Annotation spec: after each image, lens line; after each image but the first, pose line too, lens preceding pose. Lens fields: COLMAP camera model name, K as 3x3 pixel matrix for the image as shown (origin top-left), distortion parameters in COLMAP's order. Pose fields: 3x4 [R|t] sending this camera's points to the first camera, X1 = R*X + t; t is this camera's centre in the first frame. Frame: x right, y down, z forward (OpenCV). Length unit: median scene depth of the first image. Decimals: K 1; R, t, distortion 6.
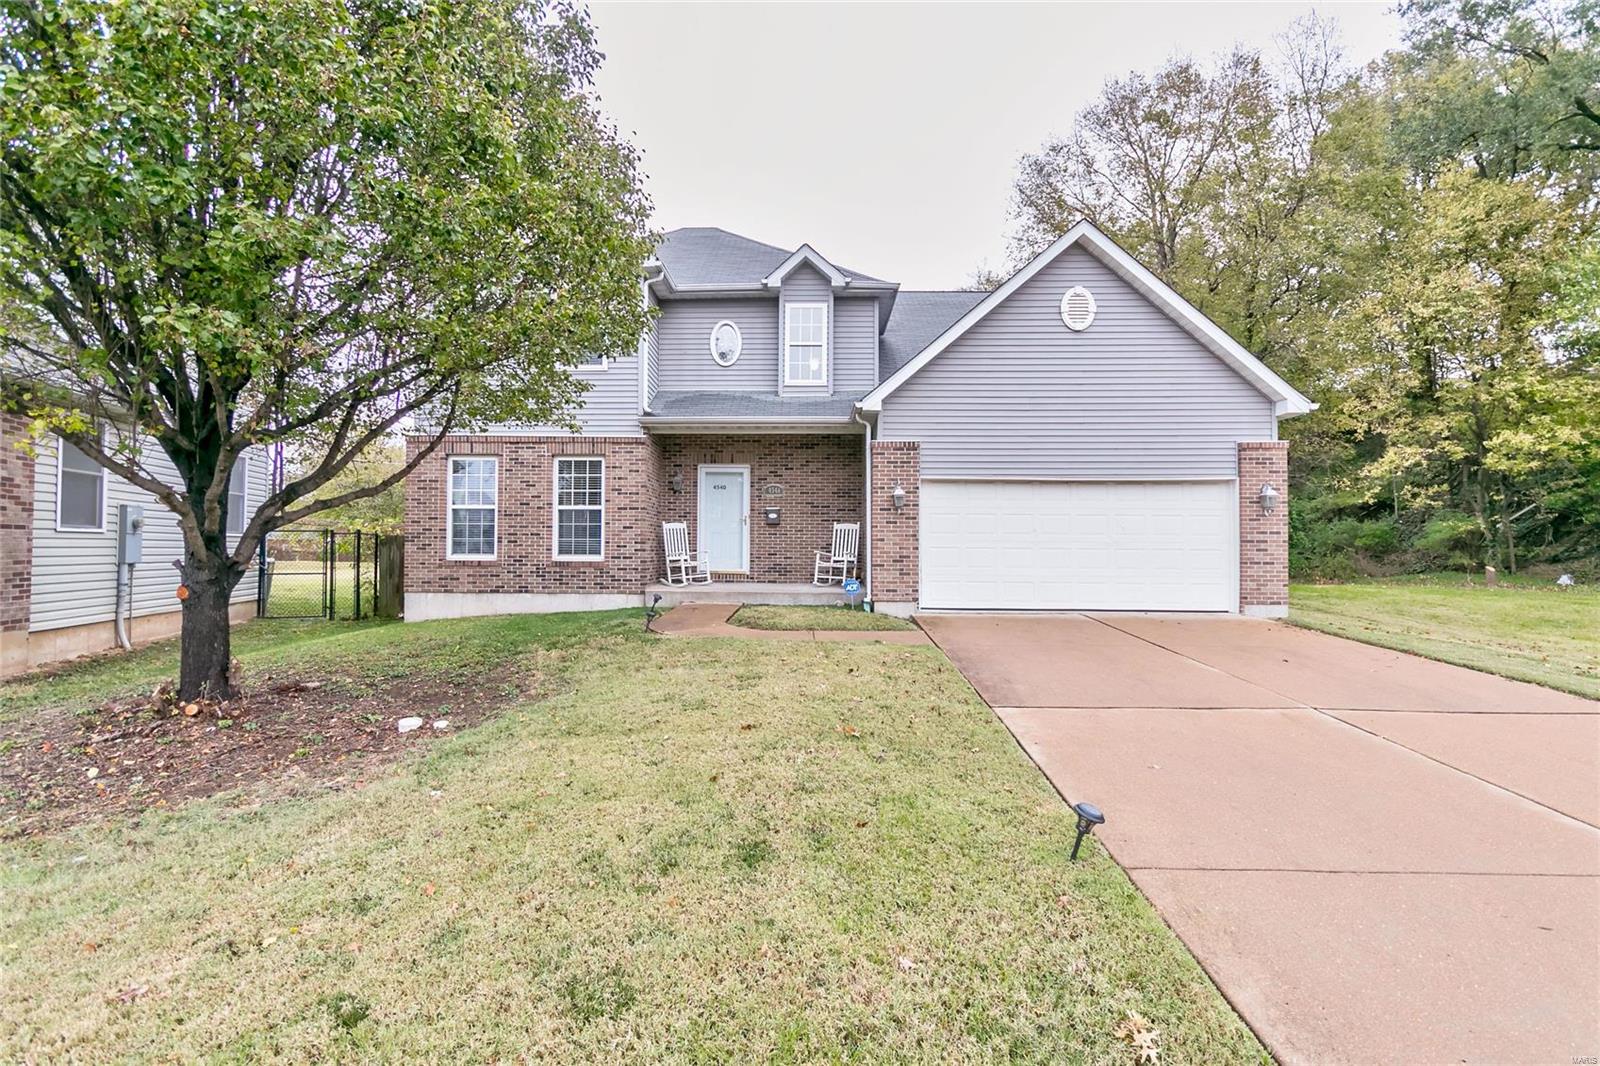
lens RADIAL K [[738.6, 0, 798.6], [0, 738.6, 533.4], [0, 0, 1]] dist [0.000805, 0.003178]
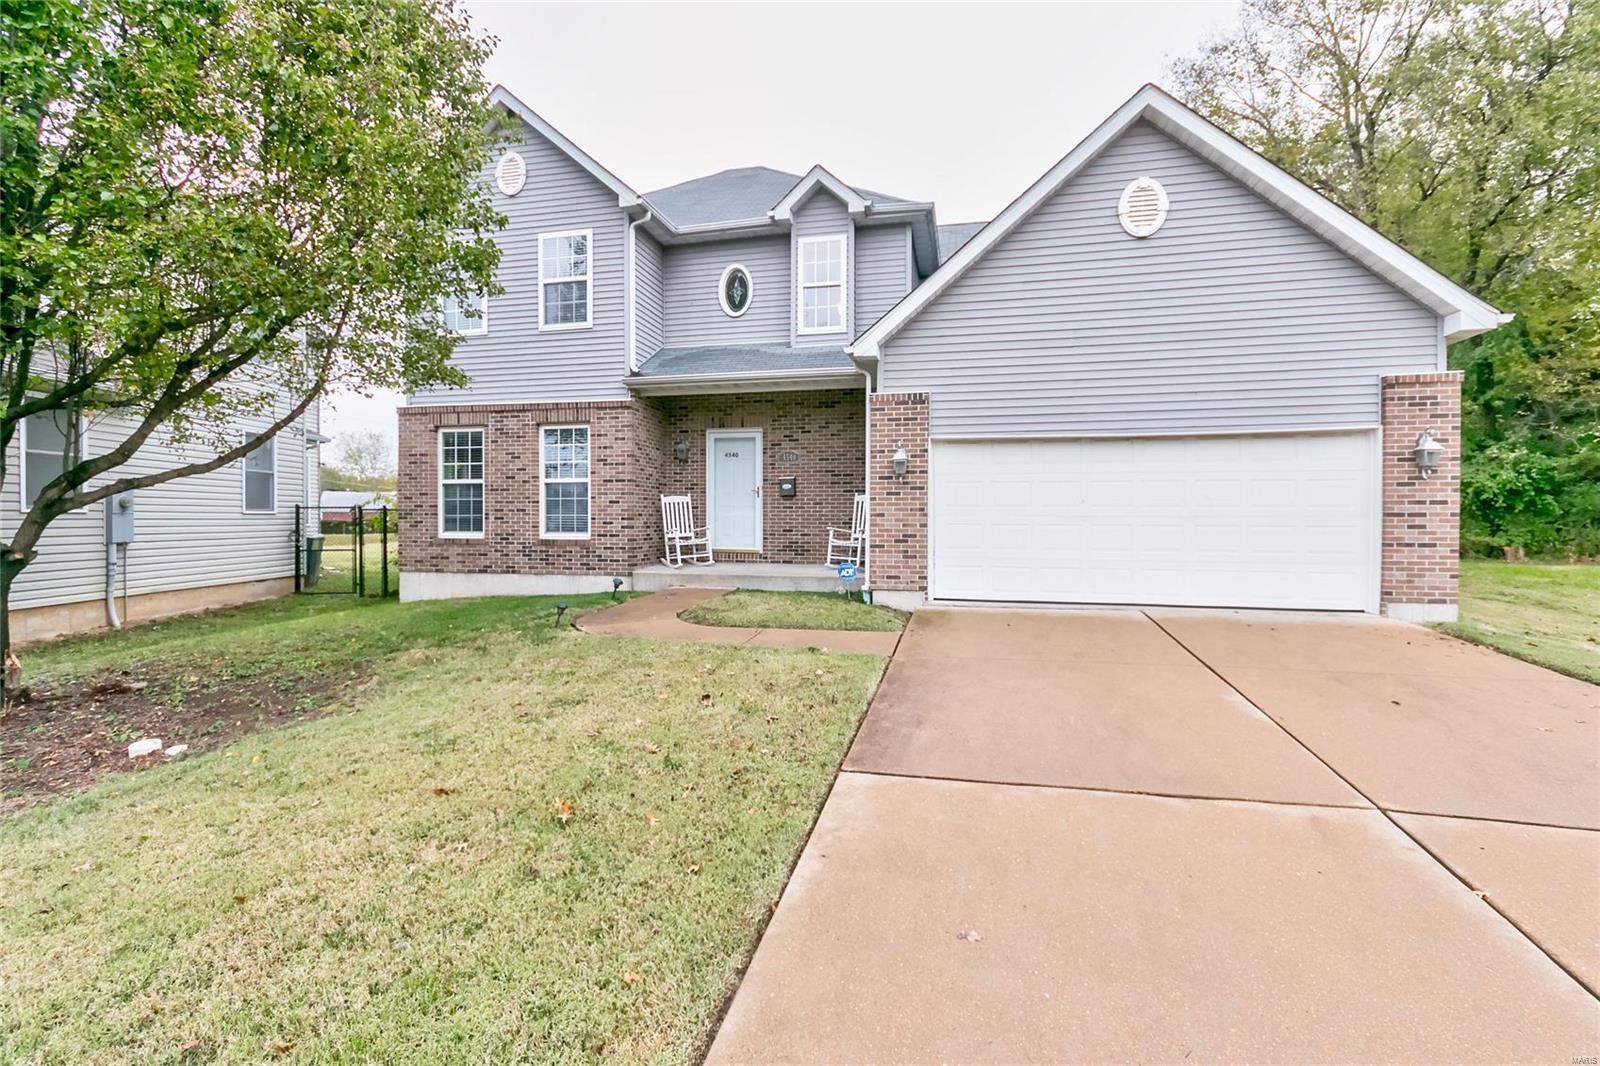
lens RADIAL K [[738.6, 0, 808.2], [0, 738.6, 522.6], [0, 0, 1]] dist [0.000805, 0.003178]
pose [[0.978736, -0.002918, -0.205104, 0.184801], [0.008750, 0.999583, 0.027533, -0.005473], [0.204938, -0.028742, 0.978353, 0.169047]]
